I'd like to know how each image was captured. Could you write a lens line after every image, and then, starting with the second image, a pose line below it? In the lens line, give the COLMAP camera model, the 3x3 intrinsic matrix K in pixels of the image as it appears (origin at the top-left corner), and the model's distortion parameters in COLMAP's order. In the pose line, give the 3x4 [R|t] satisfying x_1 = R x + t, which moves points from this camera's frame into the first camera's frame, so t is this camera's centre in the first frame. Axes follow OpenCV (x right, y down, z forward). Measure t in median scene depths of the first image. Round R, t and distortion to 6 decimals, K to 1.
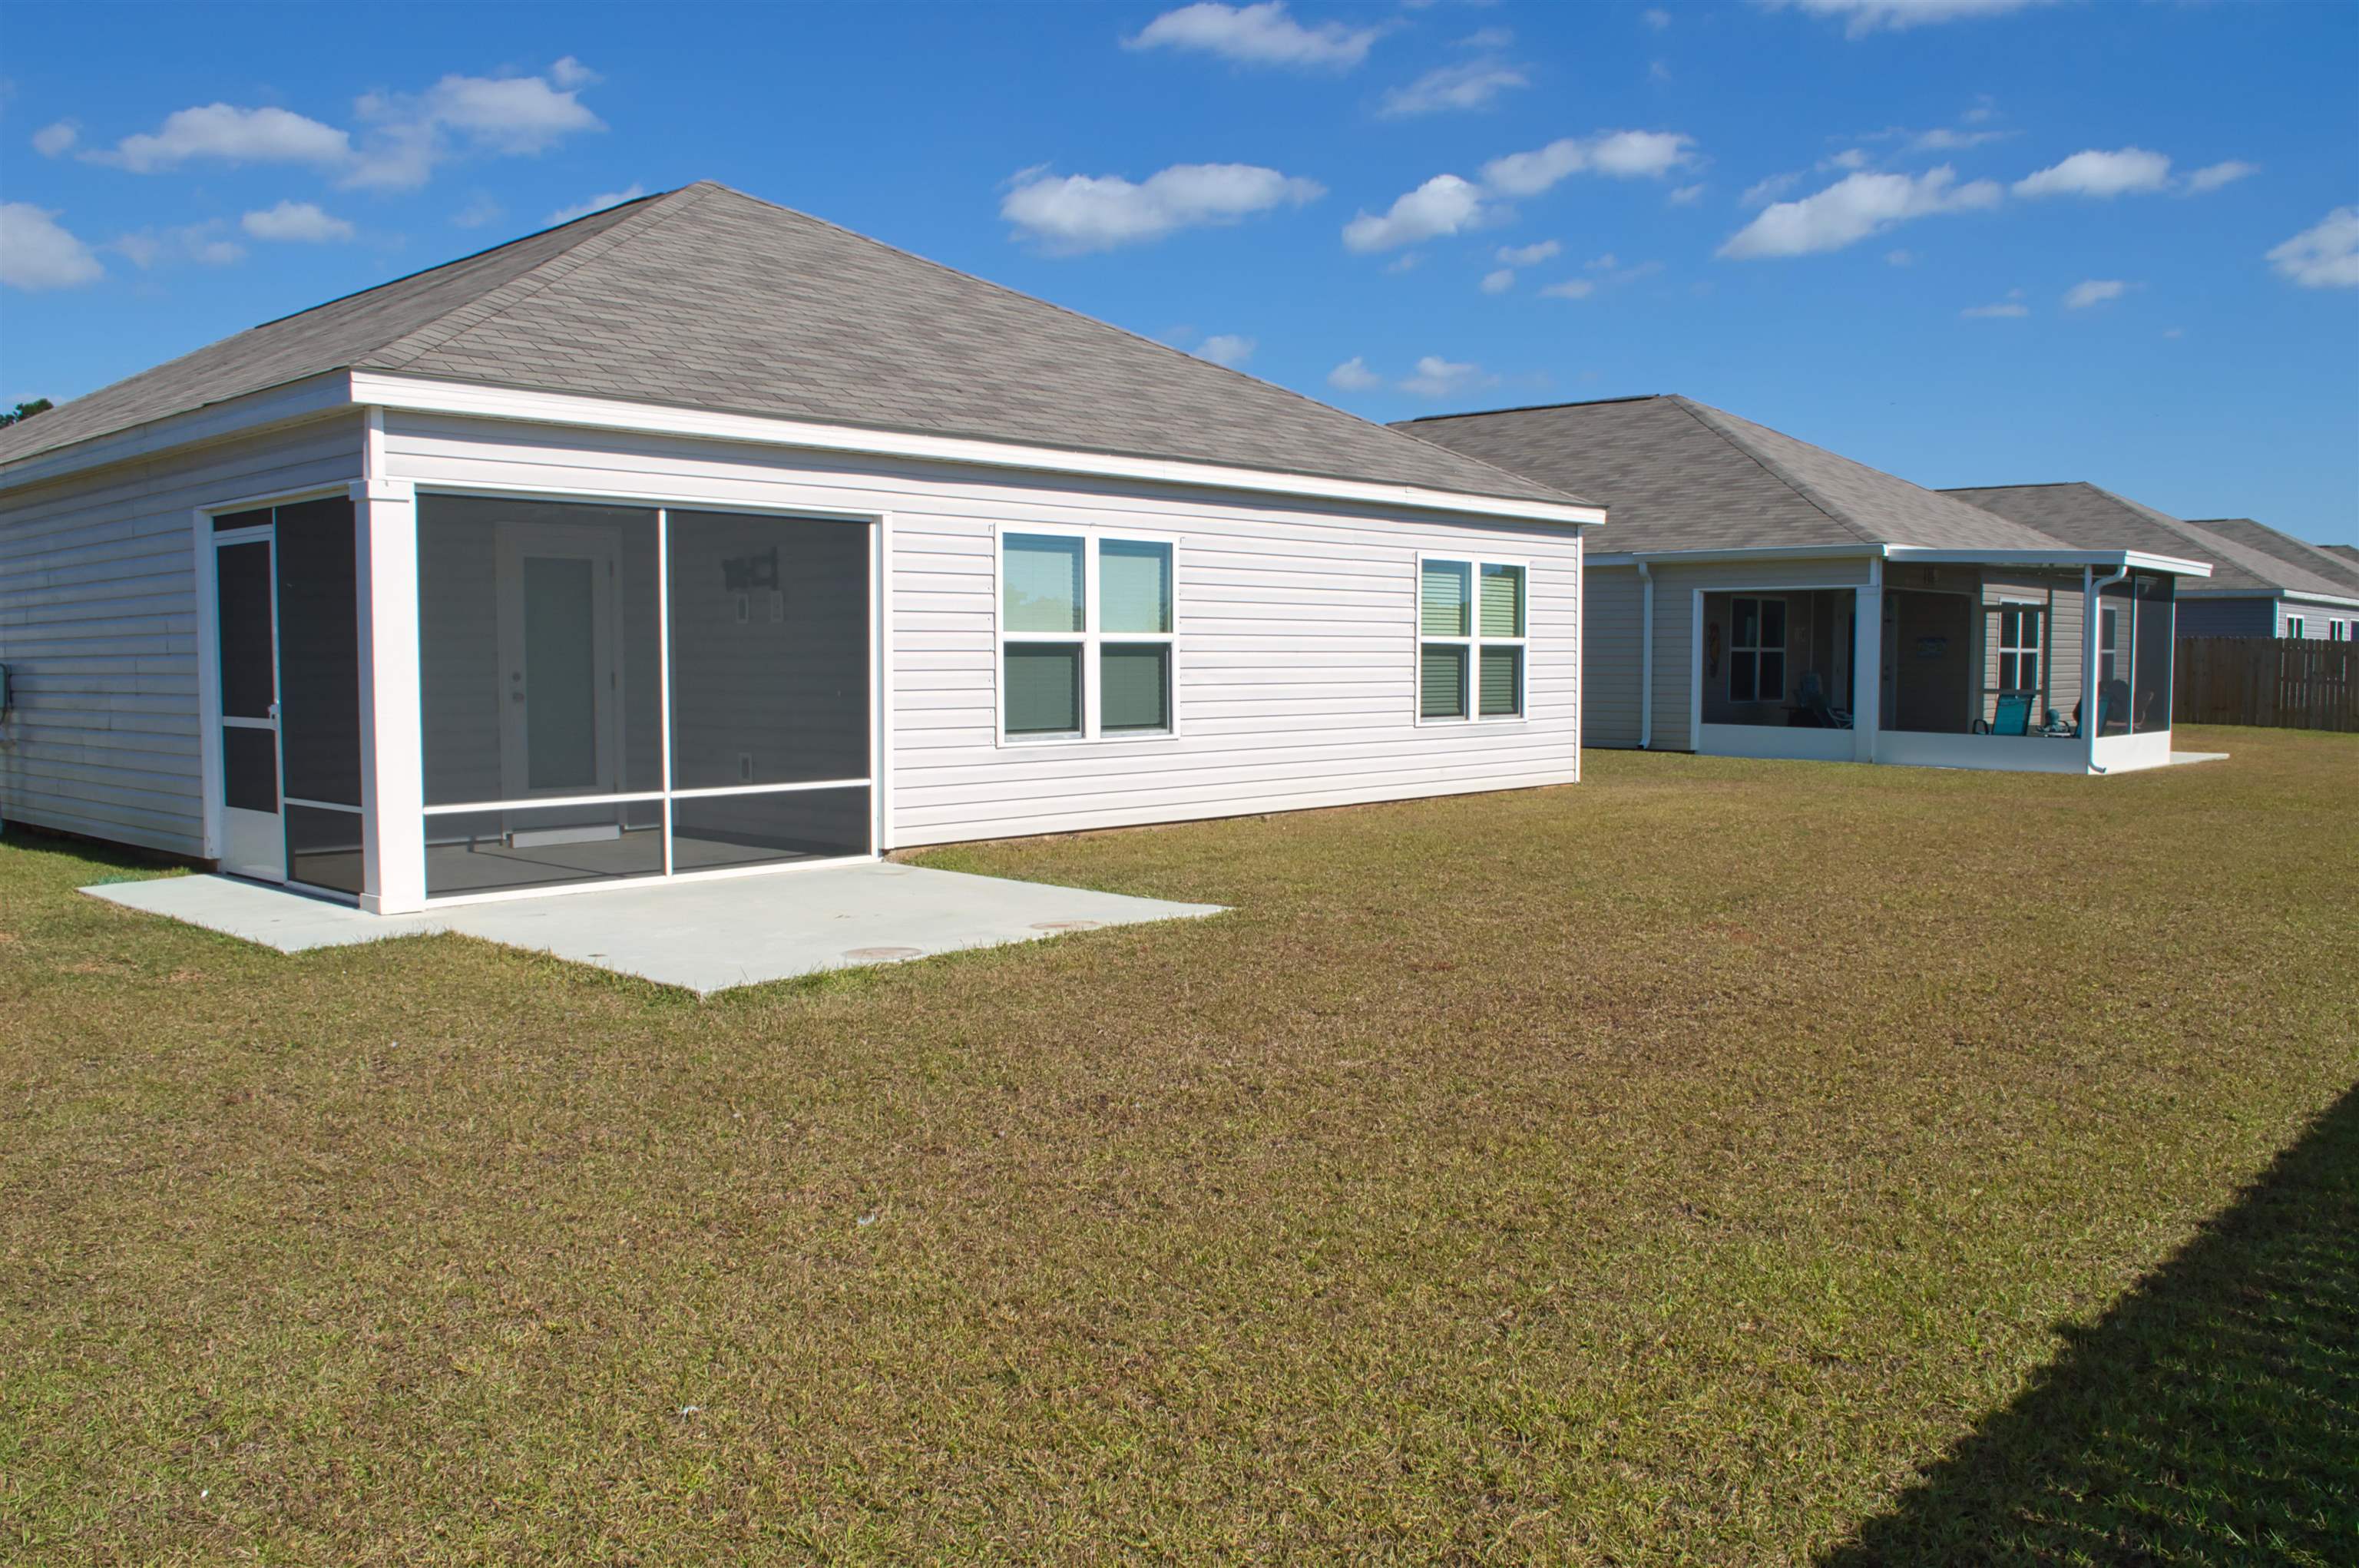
lens RADIAL K [[1842.4, 0, 1190.7], [0, 1842.4, 783.2], [0, 0, 1]] dist [-0.094172, 0.007998]
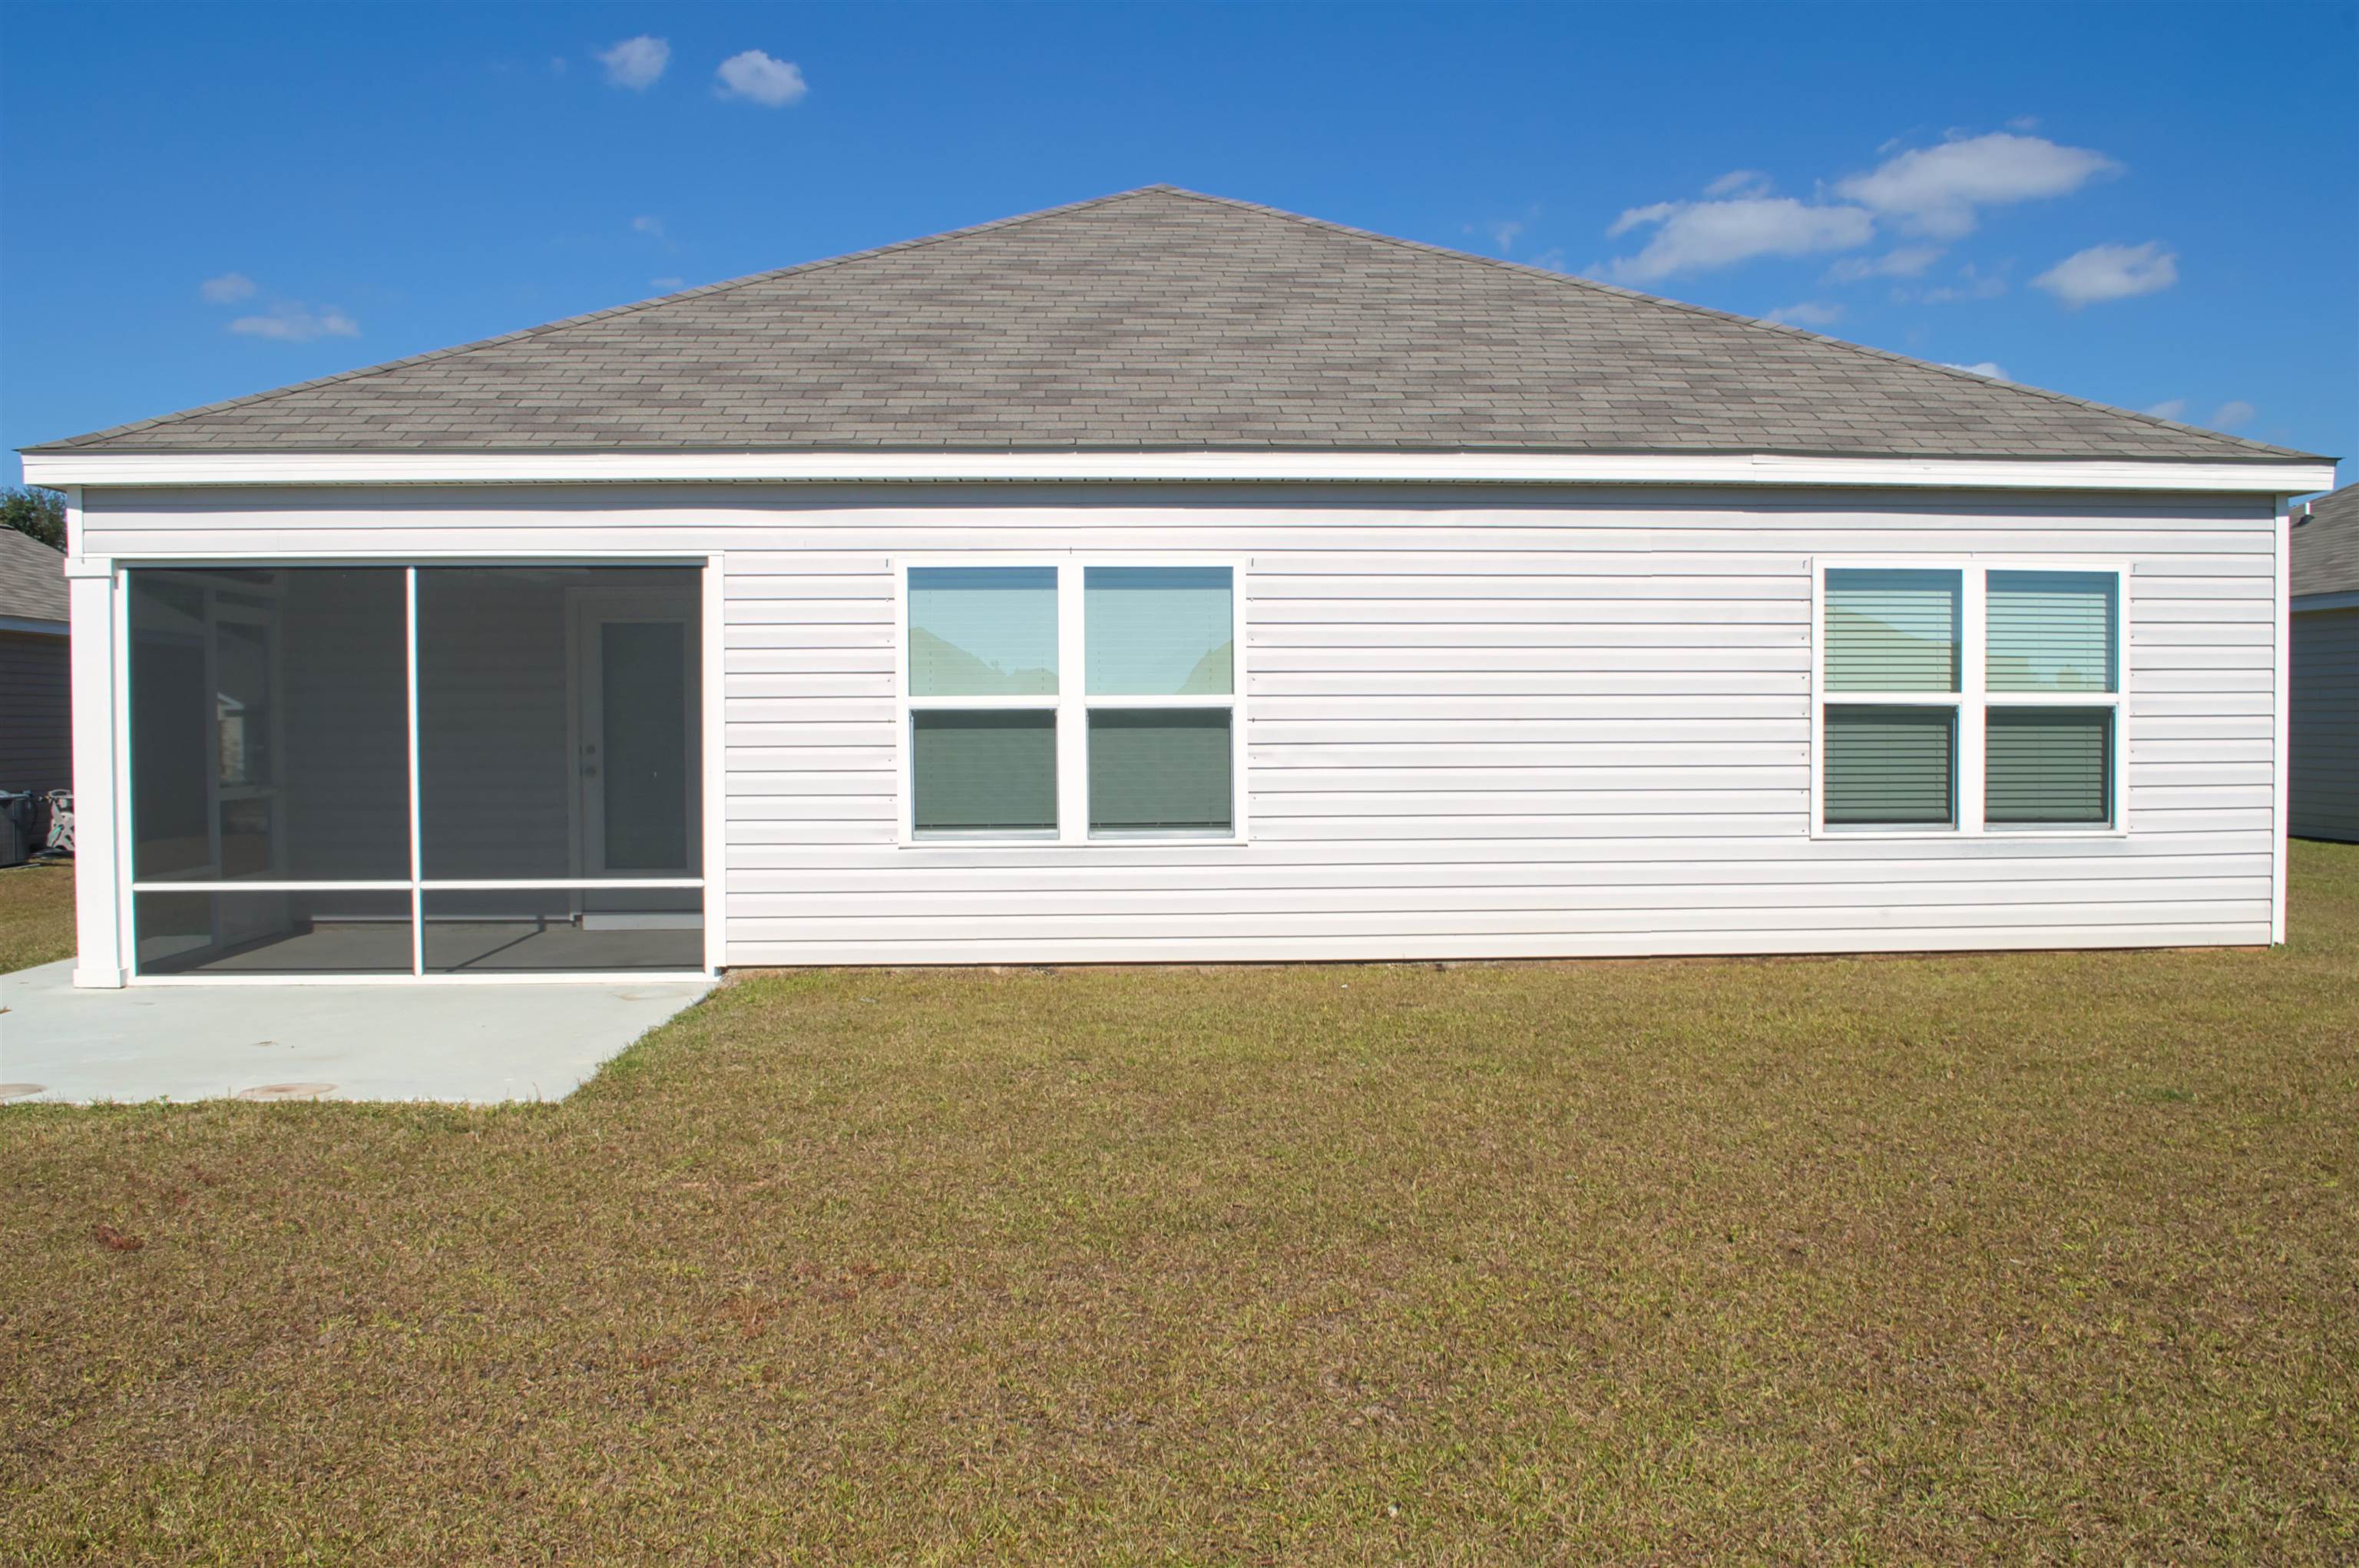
lens RADIAL K [[1842.4, 0, 1178.6], [0, 1842.4, 789.7], [0, 0, 1]] dist [-0.094172, 0.007998]
pose [[0.722397, 0.020657, -0.691170, 0.485462], [-0.043382, 0.998939, -0.015486, -0.034756], [0.690117, 0.041171, 0.722526, 0.500328]]
